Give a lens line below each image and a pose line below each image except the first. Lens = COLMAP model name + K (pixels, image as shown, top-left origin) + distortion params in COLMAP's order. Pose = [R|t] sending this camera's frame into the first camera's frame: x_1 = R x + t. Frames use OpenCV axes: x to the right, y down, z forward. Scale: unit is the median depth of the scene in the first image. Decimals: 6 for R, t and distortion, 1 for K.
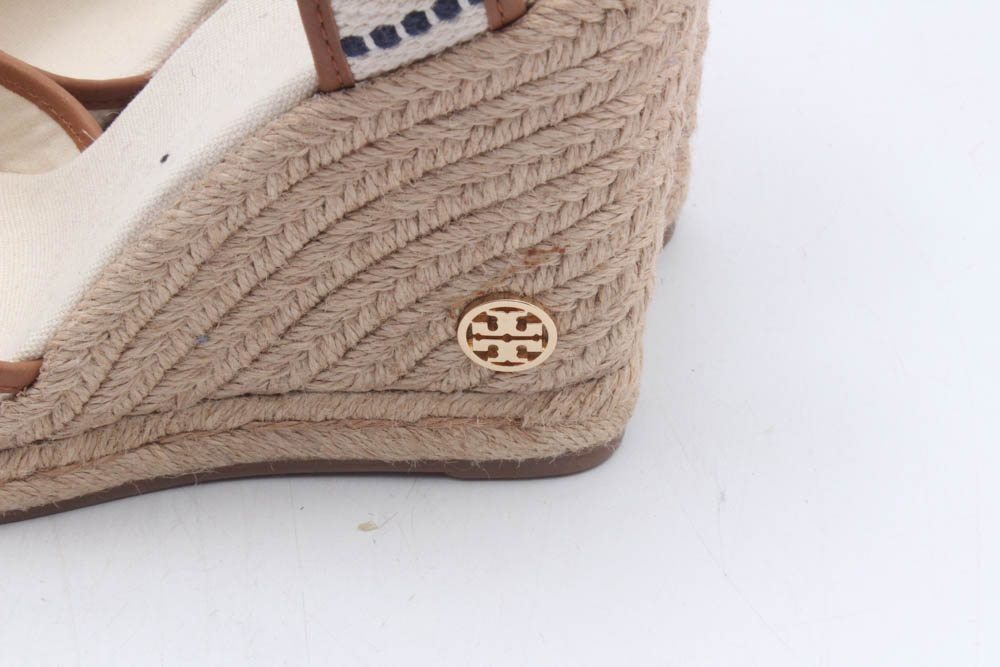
lens RADIAL K [[2270.0, 0, 494.9], [0, 2270.0, 336.1], [0, 0, 1]] dist [0.047708, 0.000000]
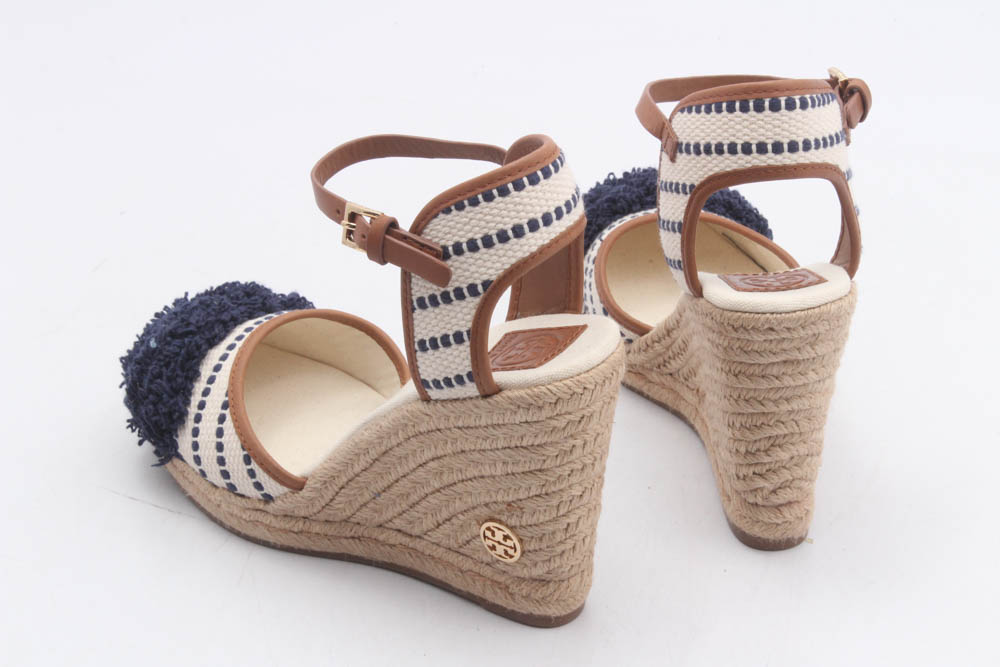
lens RADIAL K [[2270.0, 0, 499.3], [0, 2270.0, 341.0], [0, 0, 1]] dist [0.047708, 0.000000]
pose [[0.841925, 0.291148, -0.454307, 0.879629], [-0.332745, 0.942936, -0.012353, -0.145174], [0.424786, 0.161569, 0.890760, -0.839262]]
